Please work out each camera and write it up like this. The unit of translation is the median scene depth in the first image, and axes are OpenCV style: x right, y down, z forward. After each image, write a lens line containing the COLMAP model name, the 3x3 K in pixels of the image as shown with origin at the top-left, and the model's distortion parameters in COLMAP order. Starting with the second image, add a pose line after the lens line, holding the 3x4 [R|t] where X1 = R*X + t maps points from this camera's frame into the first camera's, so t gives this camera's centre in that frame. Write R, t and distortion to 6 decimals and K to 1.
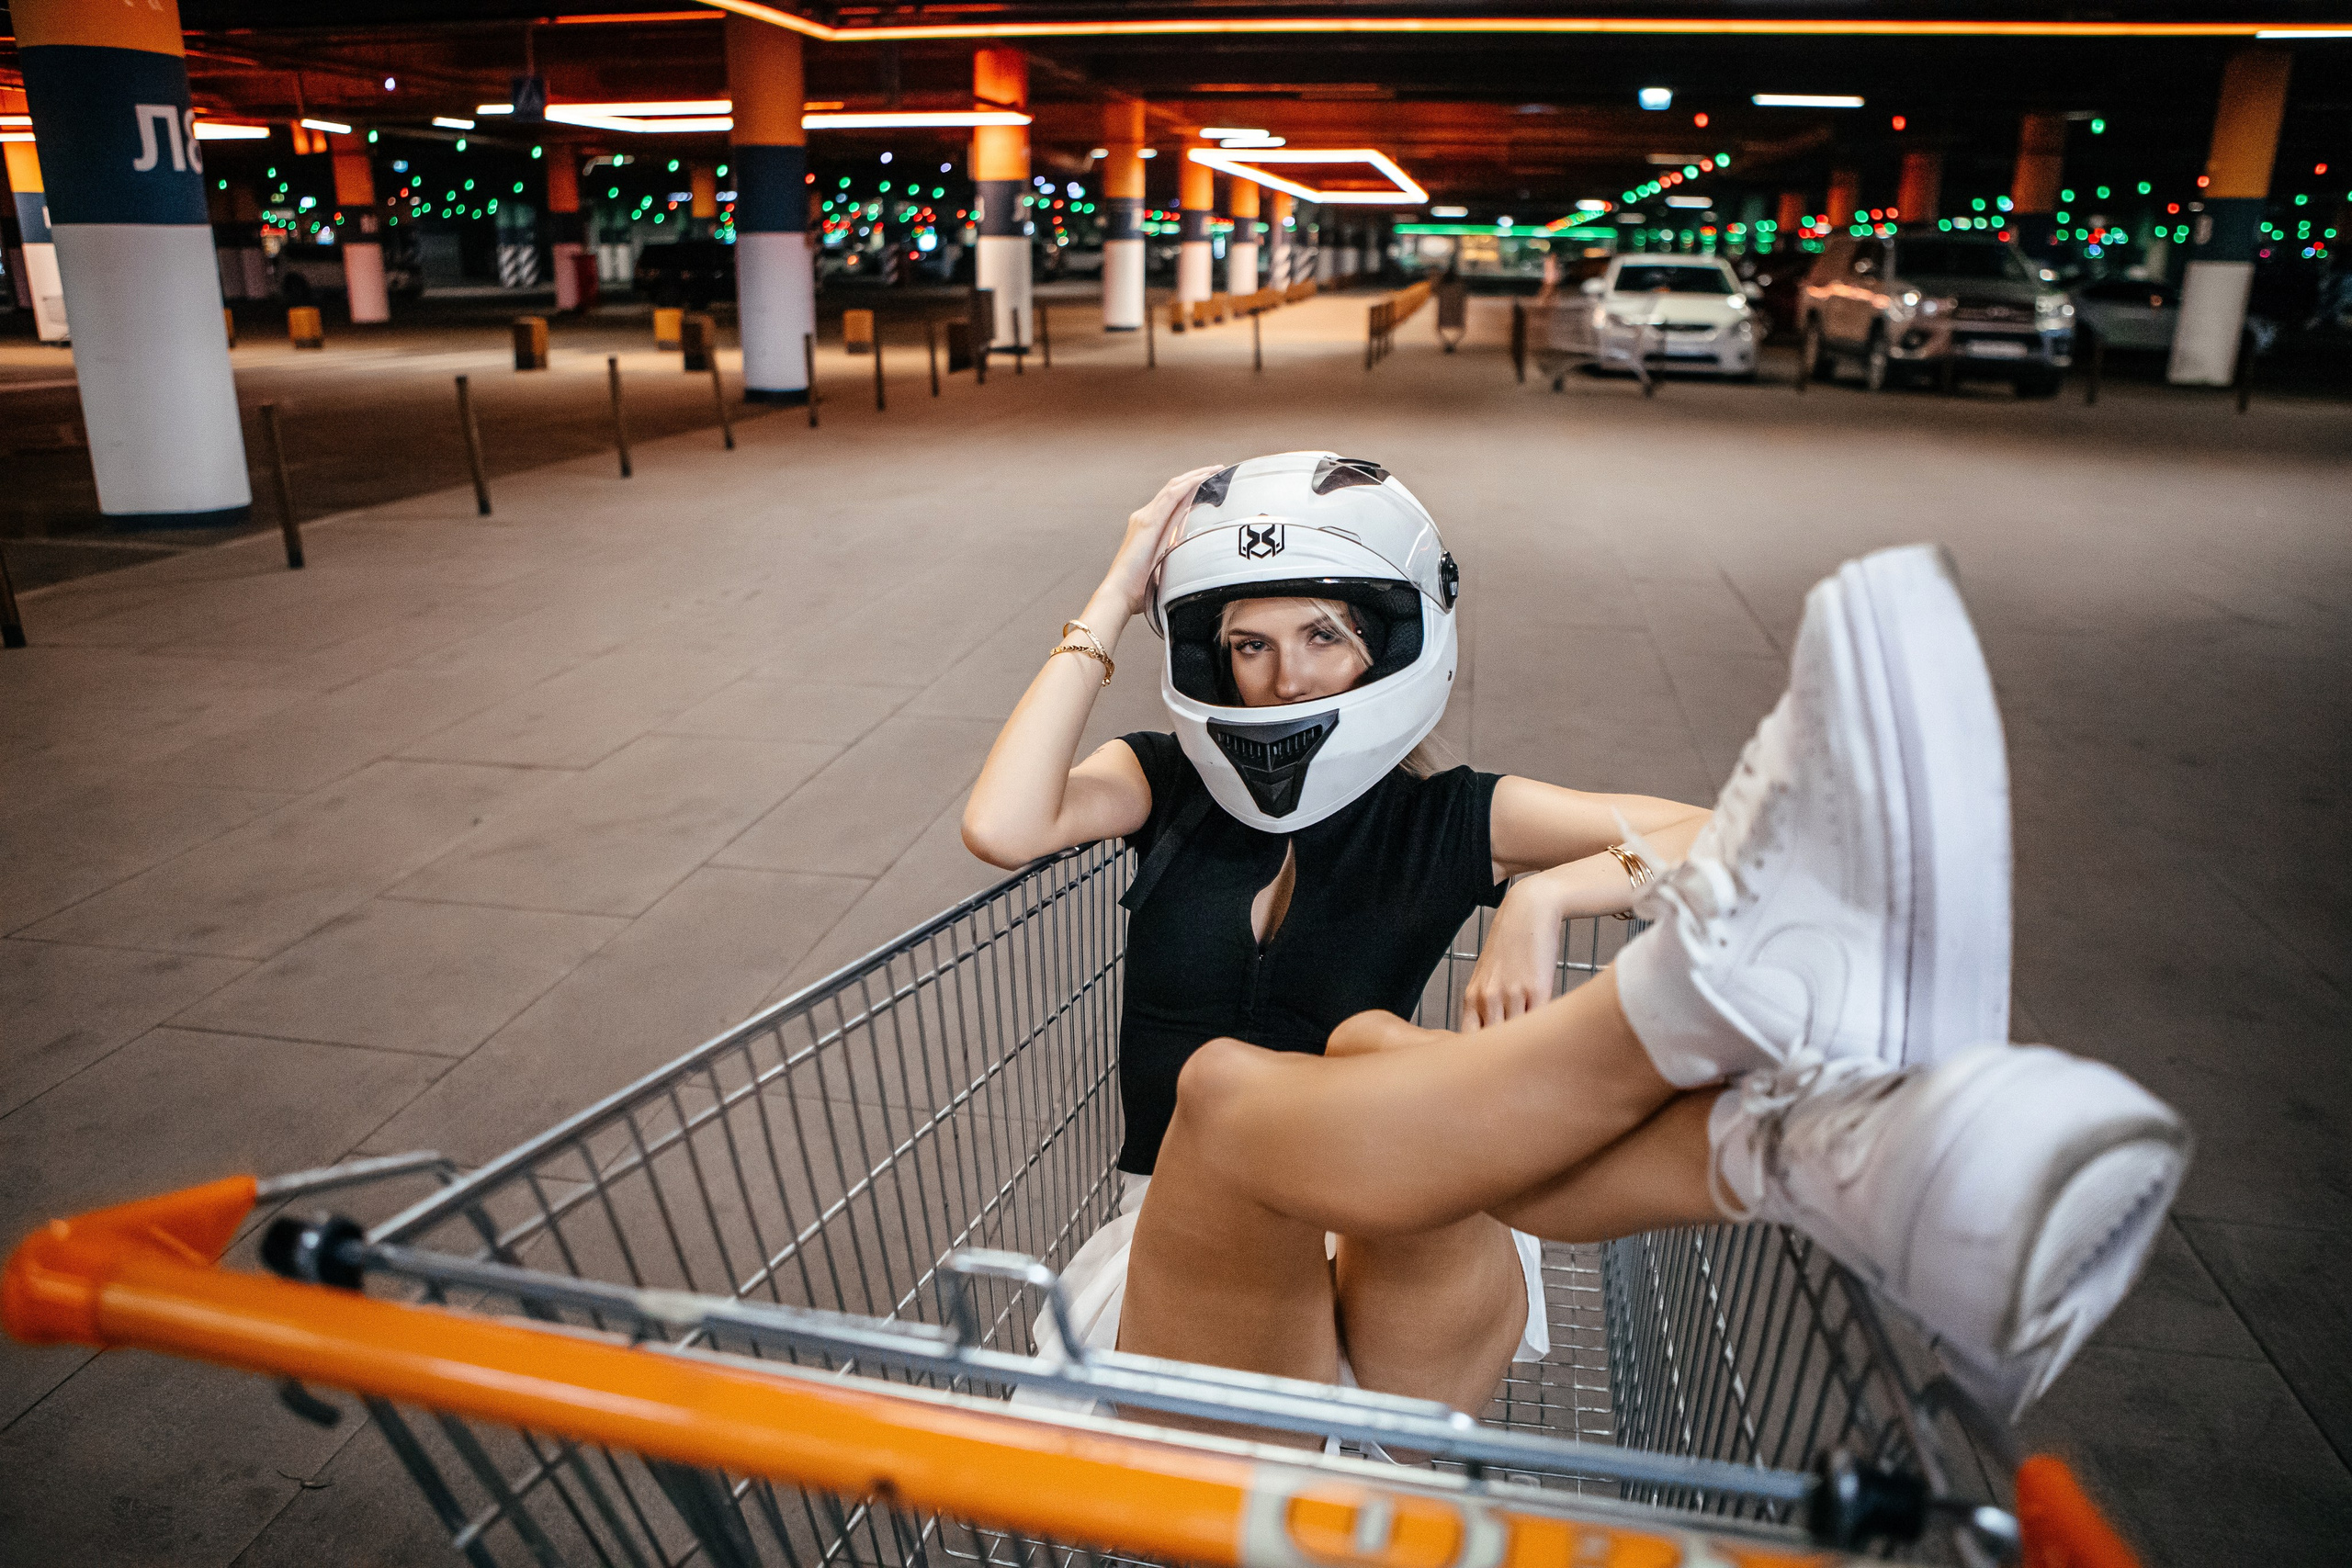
lens RADIAL K [[1679.4, 0, 1186.4], [0, 1679.4, 771.7], [0, 0, 1]] dist [-0.098427, 0.070069]
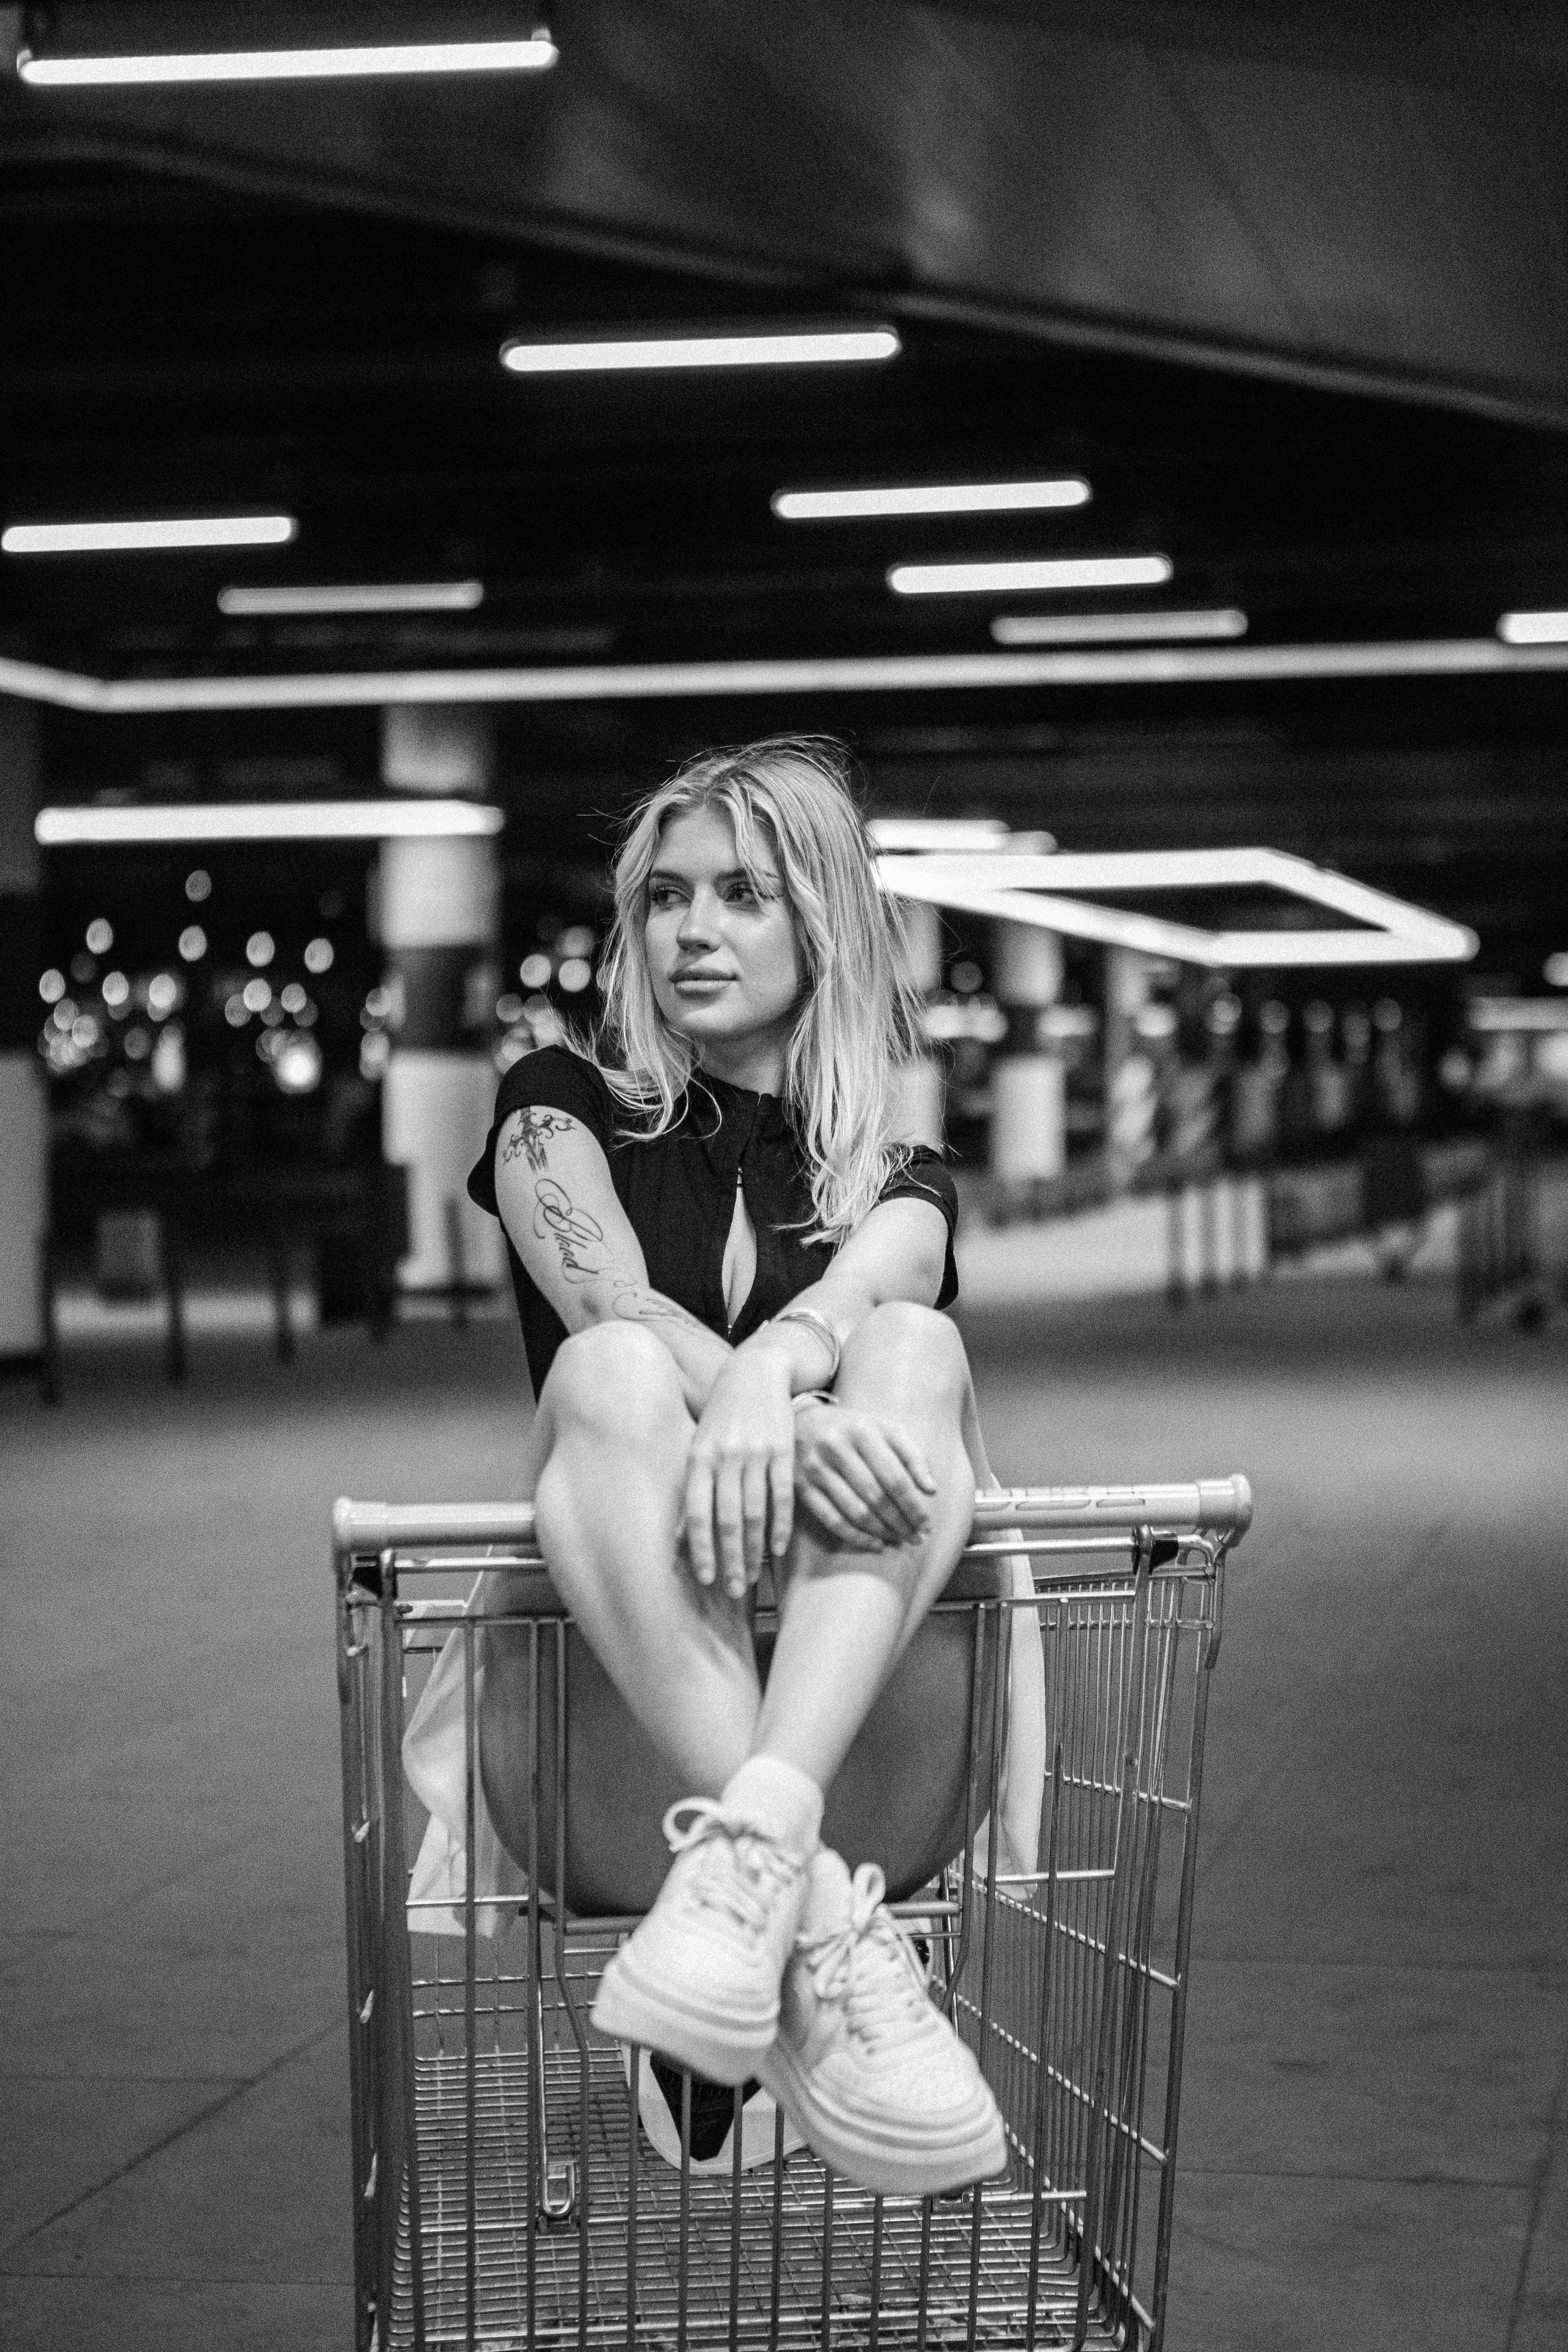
lens RADIAL K [[4572.1, 0, 783.8], [0, 4572.1, 1133.8], [0, 0, 1]] dist [0.267977, -0.177244]
pose [[0.998936, -0.018287, -0.042336, 0.033933], [0.005302, 0.957474, -0.288472, 0.061728], [0.045811, 0.287941, 0.956552, -0.192244]]
